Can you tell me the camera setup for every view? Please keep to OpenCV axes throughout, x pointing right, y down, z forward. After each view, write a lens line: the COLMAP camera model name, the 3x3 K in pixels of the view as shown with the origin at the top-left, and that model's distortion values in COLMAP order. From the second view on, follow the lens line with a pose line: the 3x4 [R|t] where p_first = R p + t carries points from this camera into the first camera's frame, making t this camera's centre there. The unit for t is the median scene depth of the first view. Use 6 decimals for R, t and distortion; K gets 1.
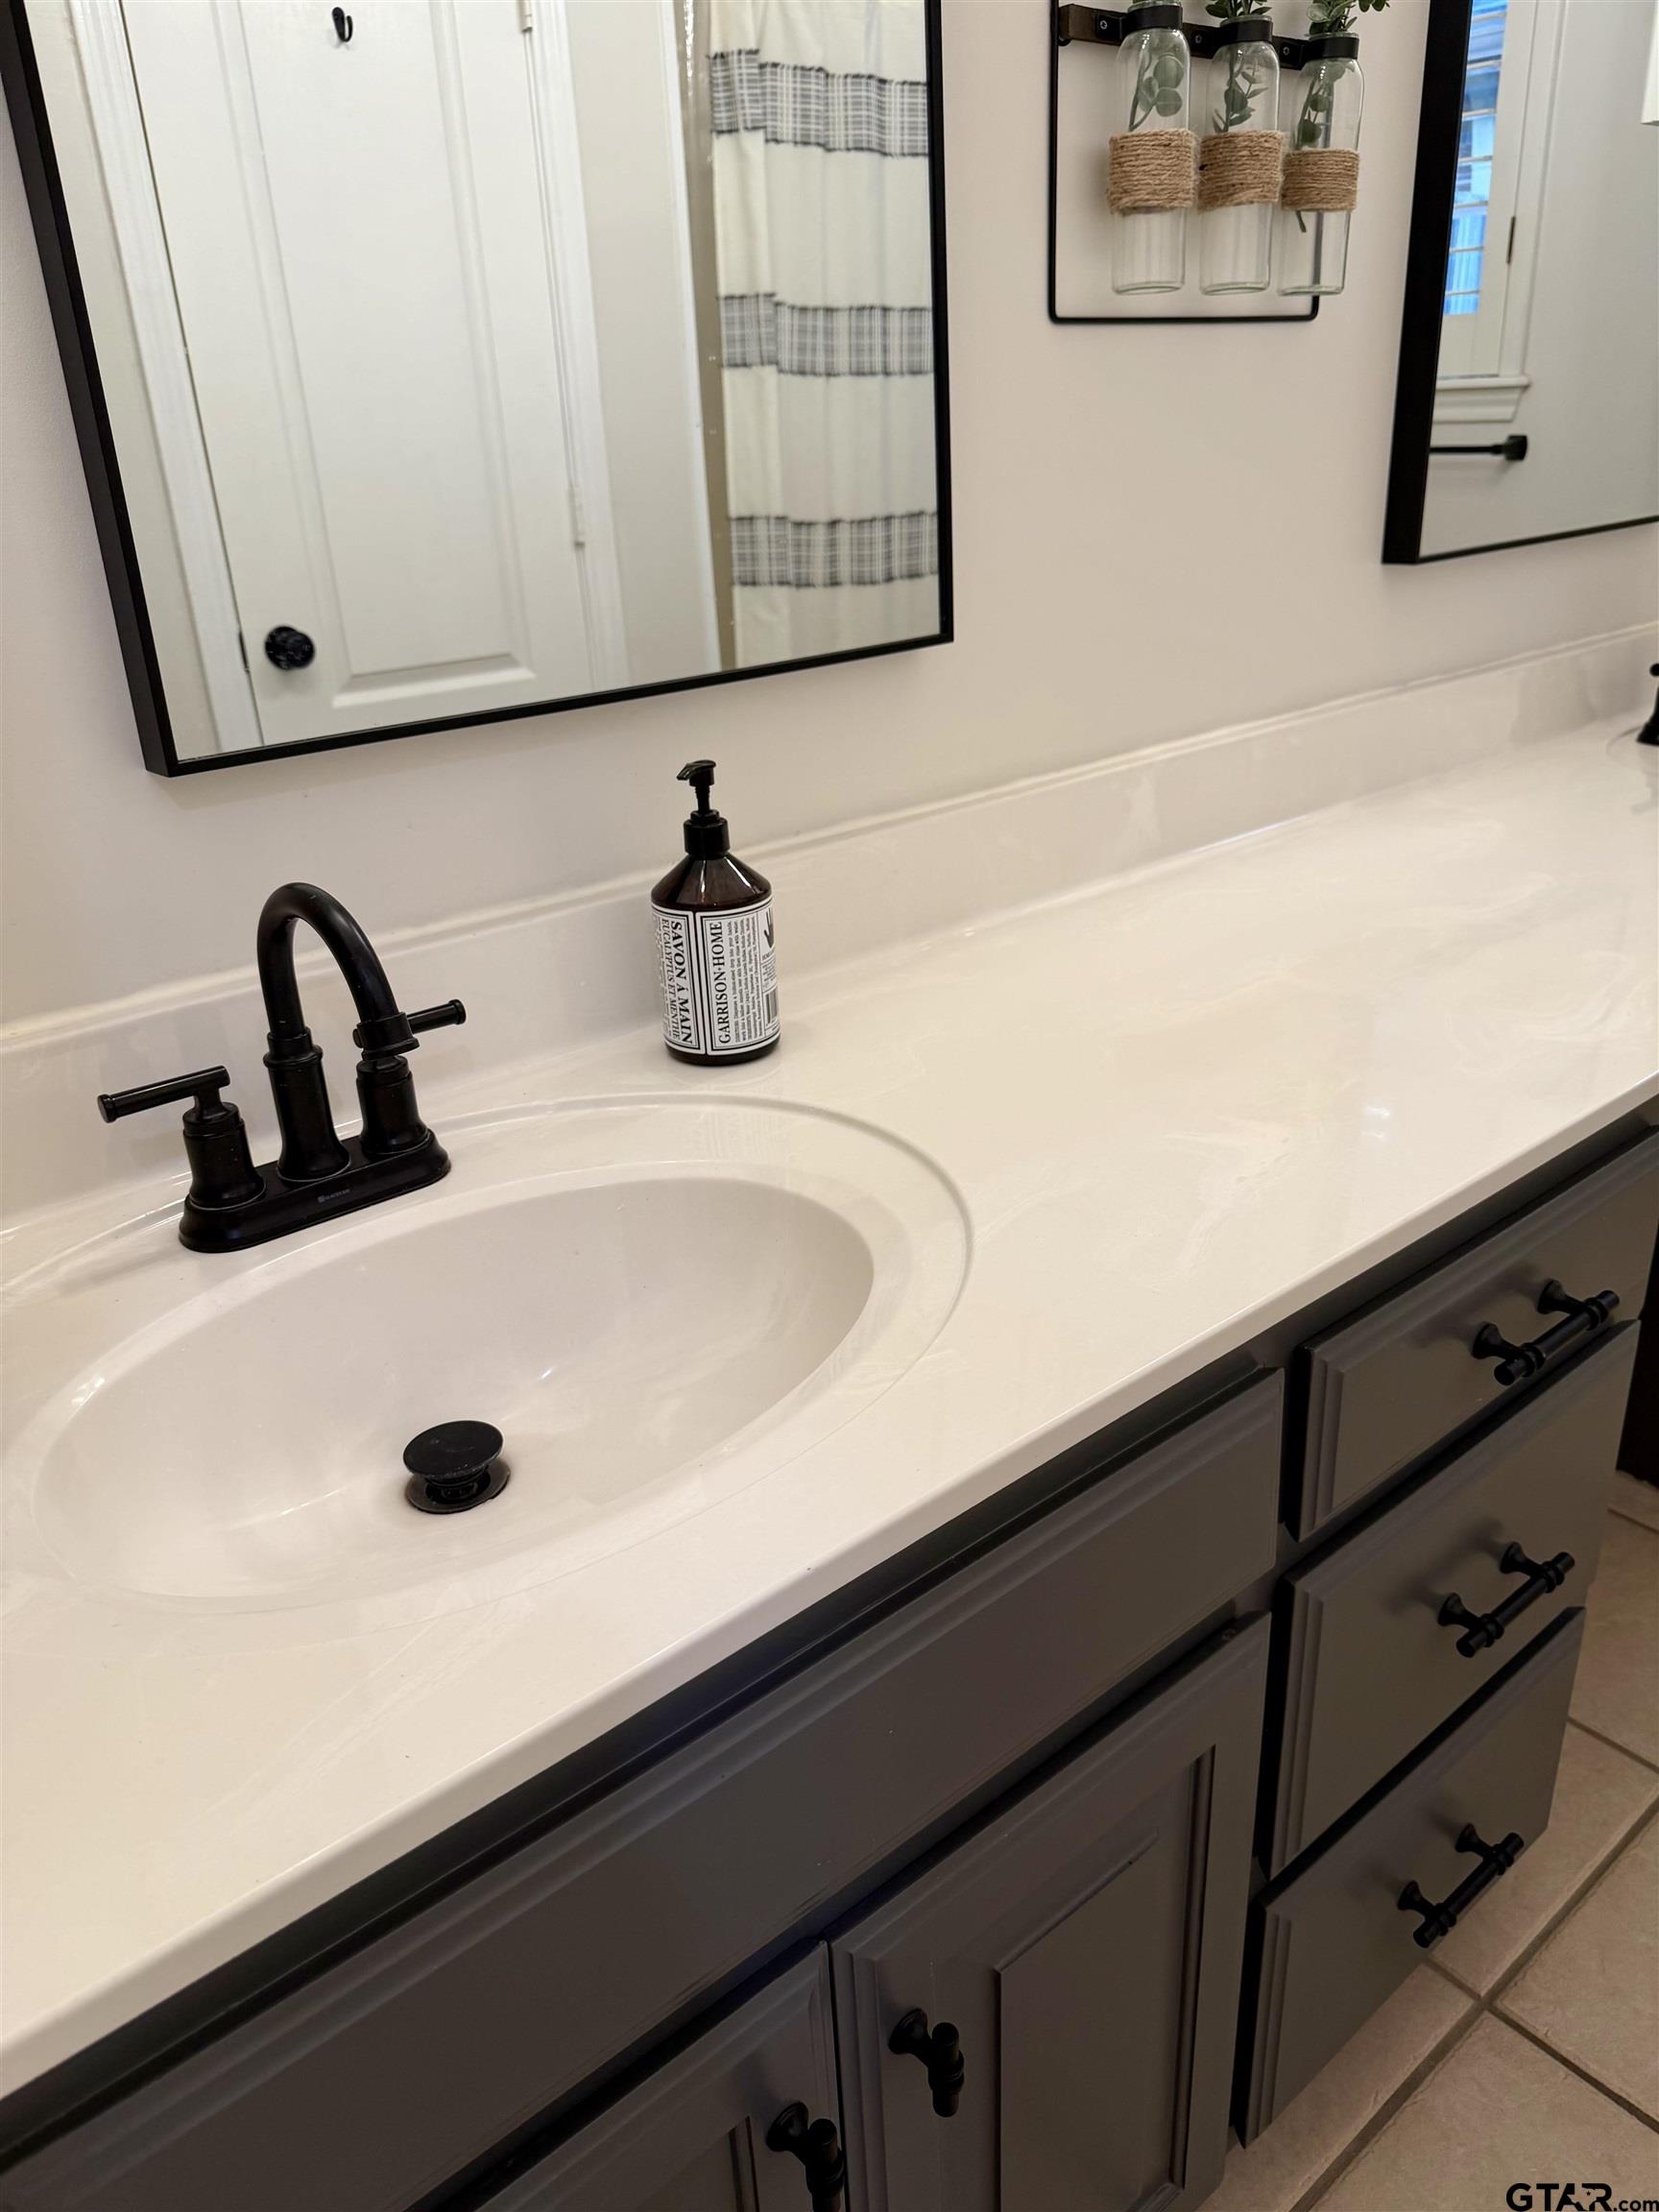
lens RADIAL K [[1561.4, 0, 815.6], [0, 1561.4, 1095.5], [0, 0, 1]] dist [0.029243, -0.045540]
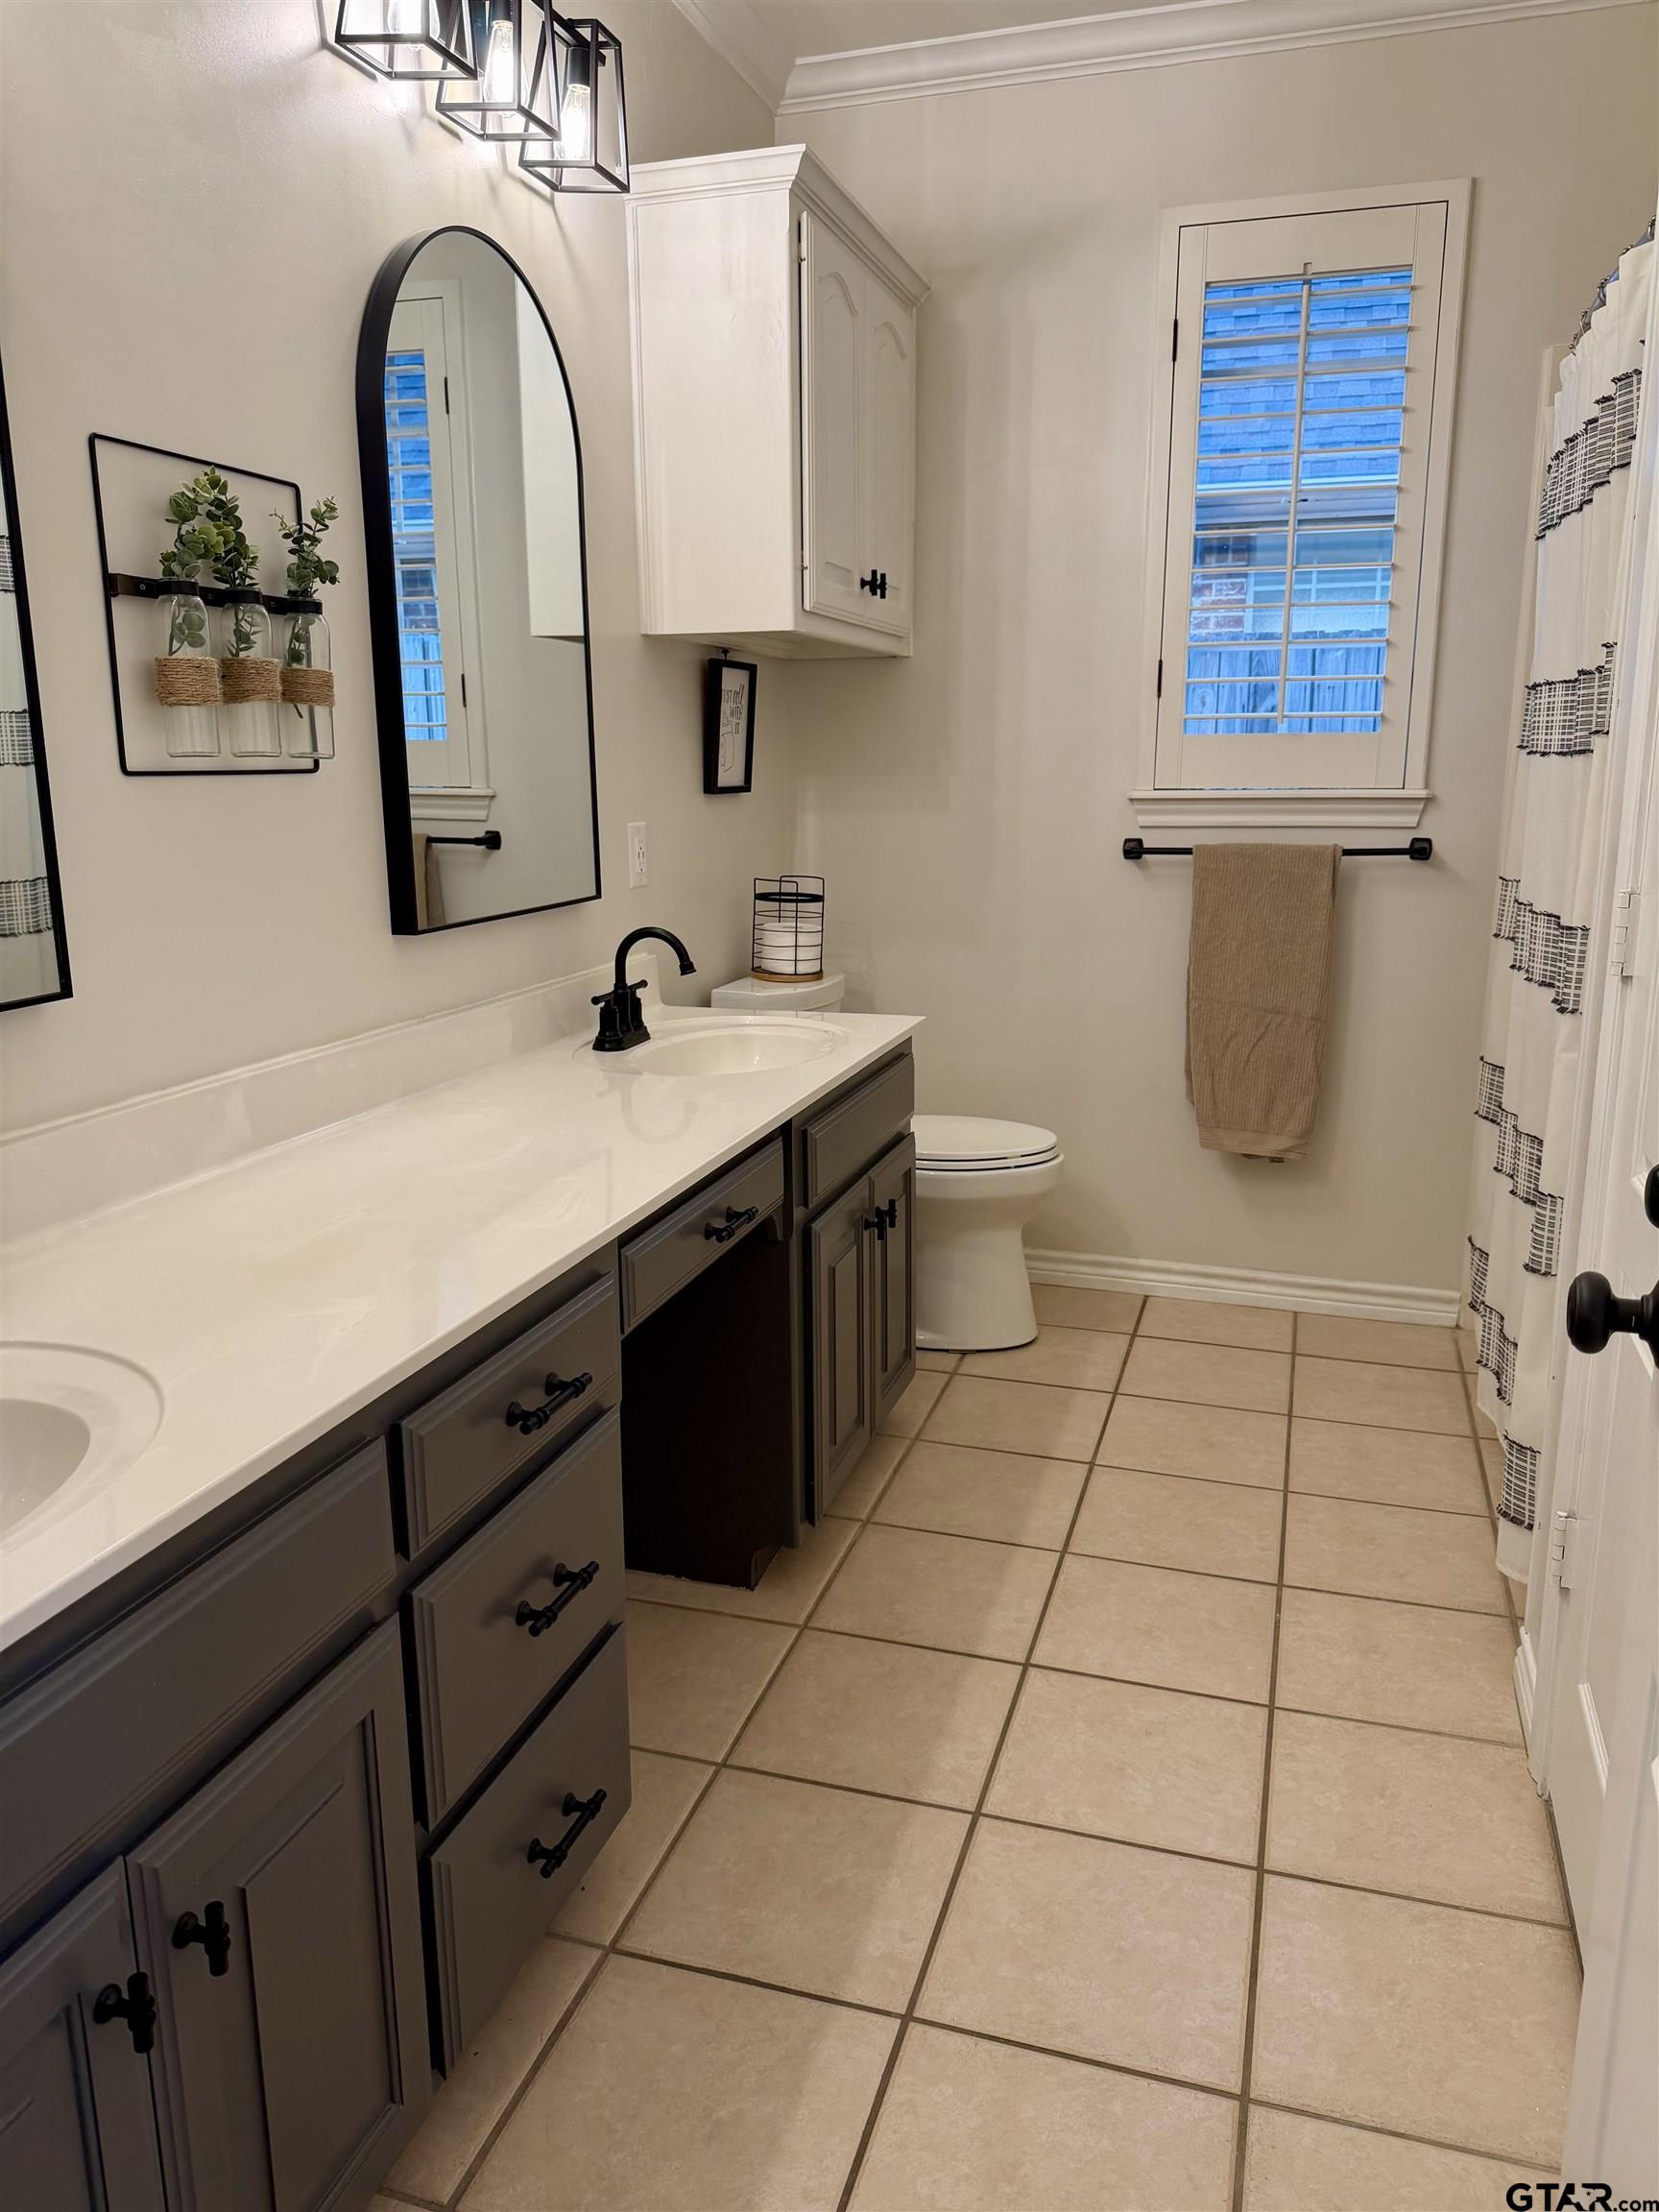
lens RADIAL K [[1561.4, 0, 815.7], [0, 1561.4, 1097.5], [0, 0, 1]] dist [0.029243, -0.045540]
pose [[0.838674, -0.070976, 0.539989, -0.104801], [0.183591, 0.970286, -0.157607, 0.113570], [-0.512758, 0.231318, 0.826784, -0.389103]]
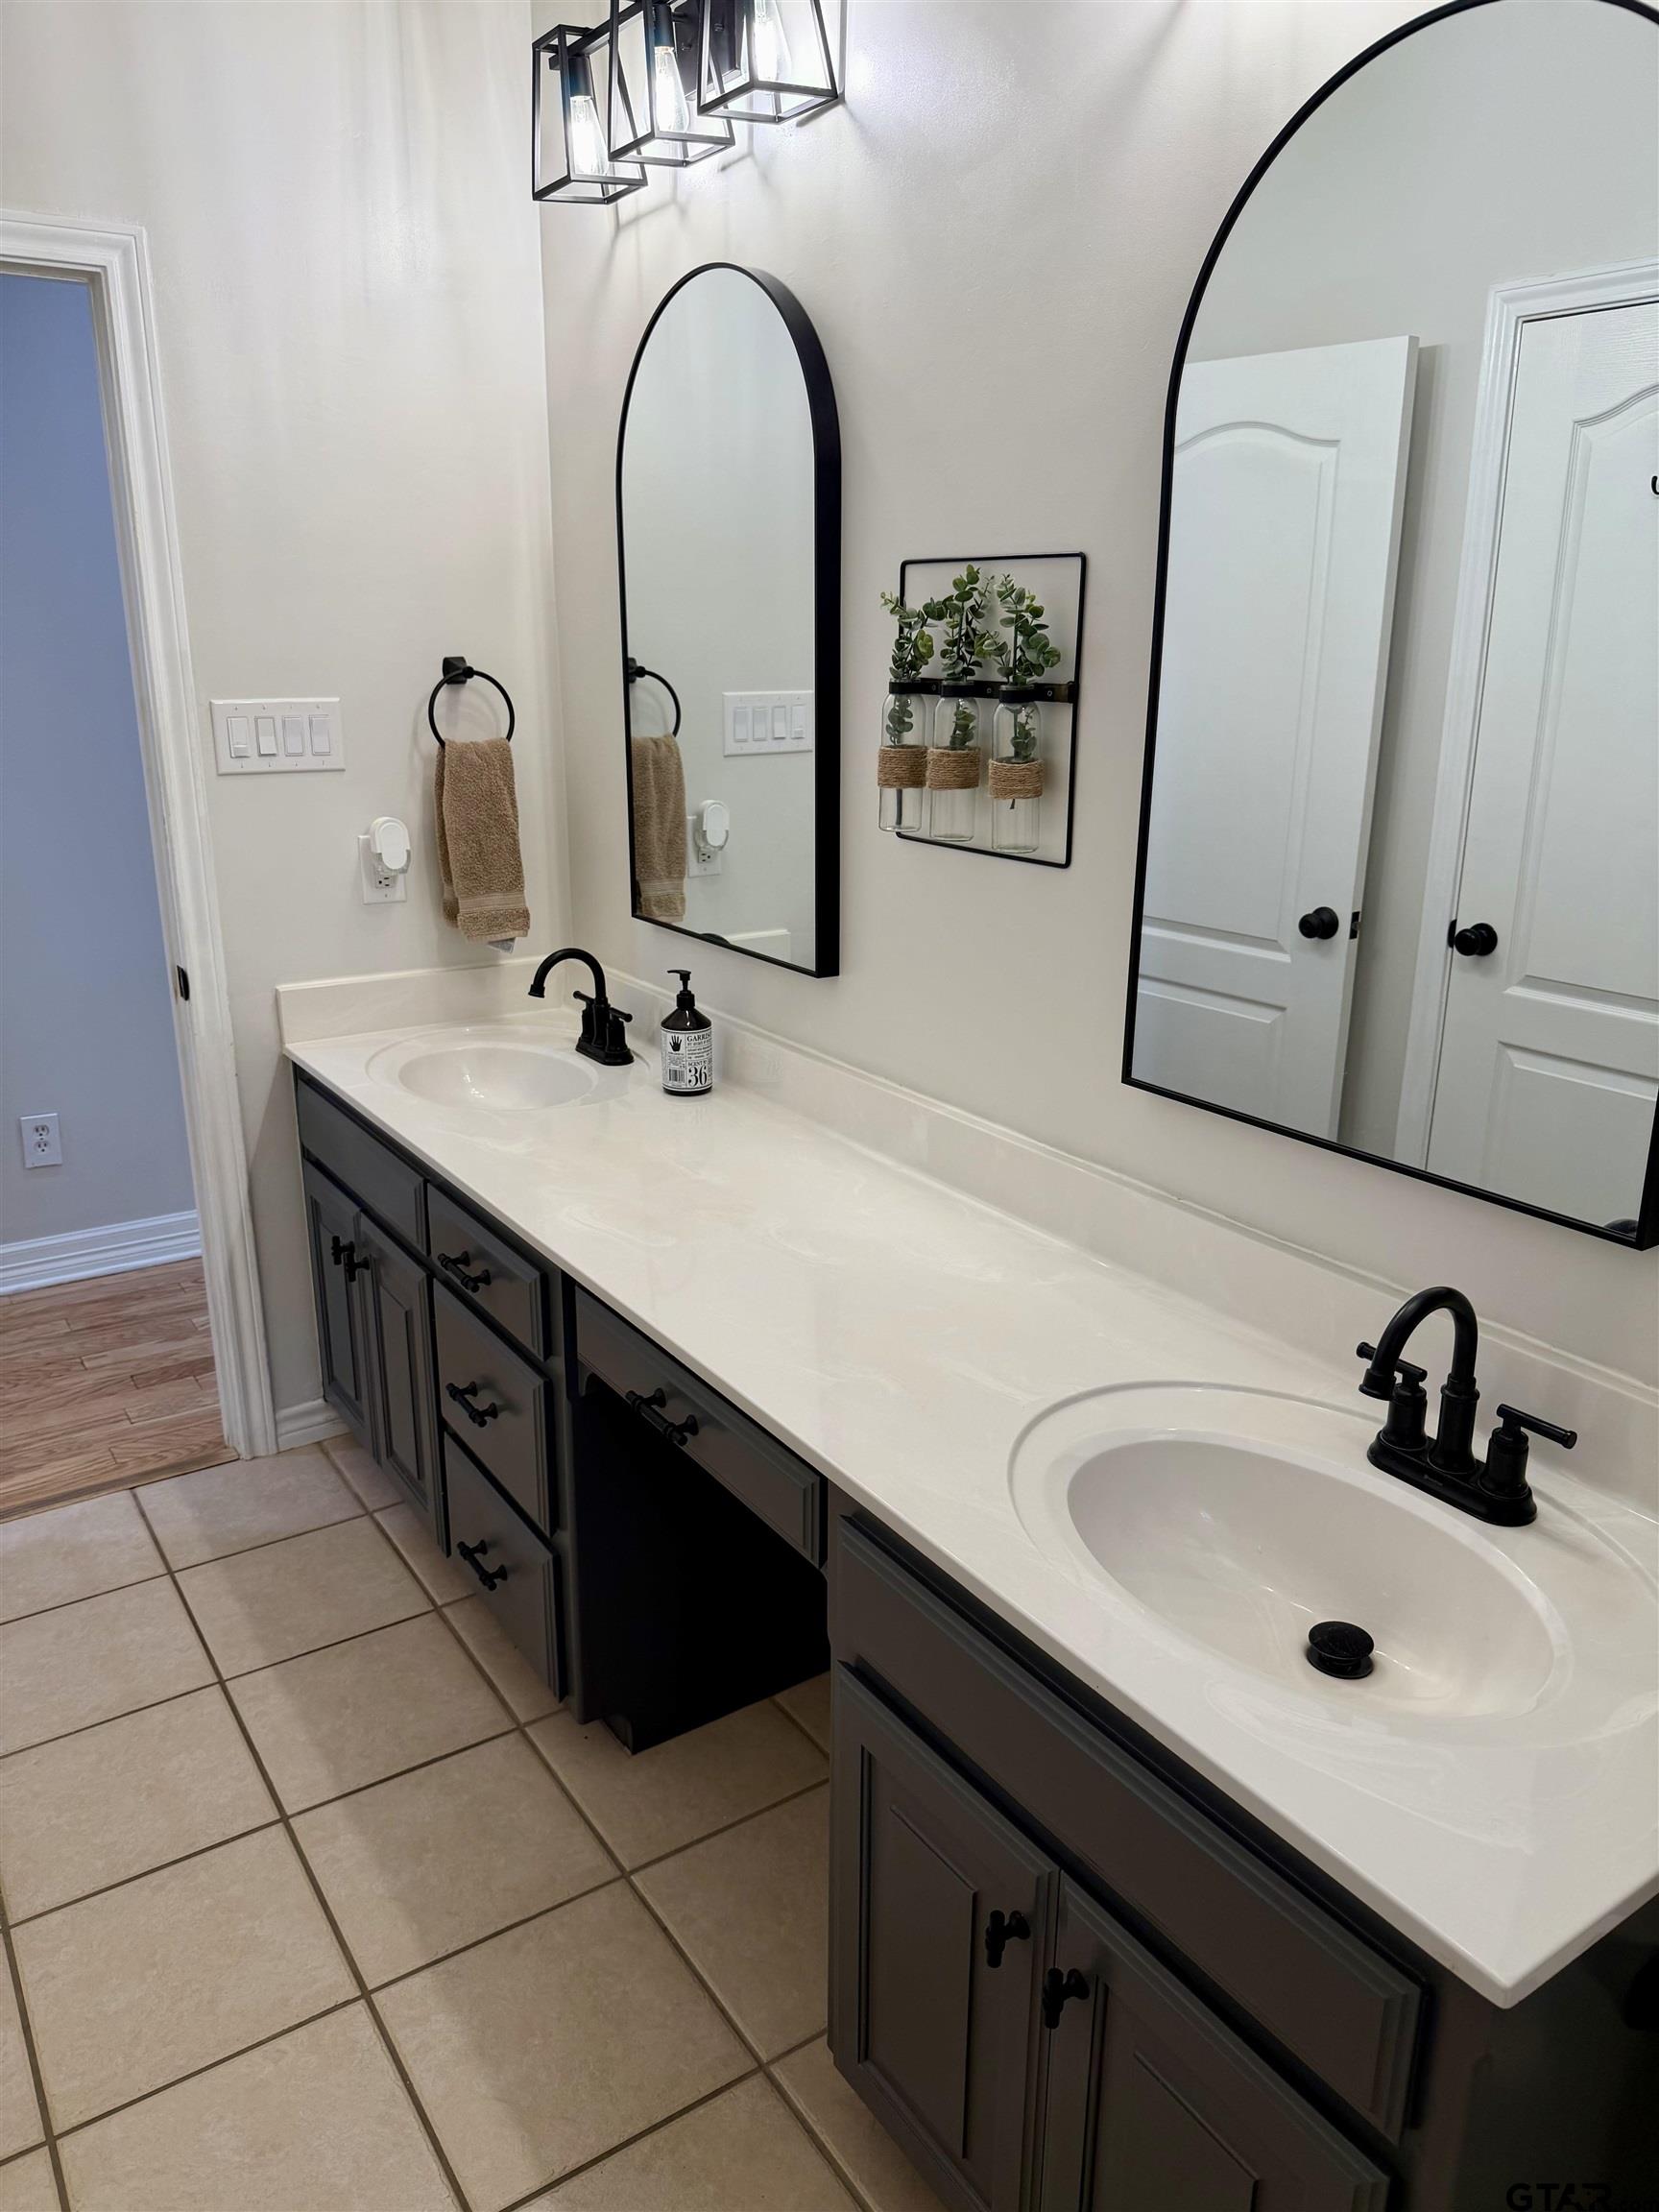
lens RADIAL K [[1561.4, 0, 822.5], [0, 1561.4, 1102.8], [0, 0, 1]] dist [0.029243, -0.045540]
pose [[-0.093744, 0.341076, -0.935350, 1.855565], [-0.400913, 0.847016, 0.349046, -0.800475], [0.911307, 0.407715, 0.057340, 0.935270]]
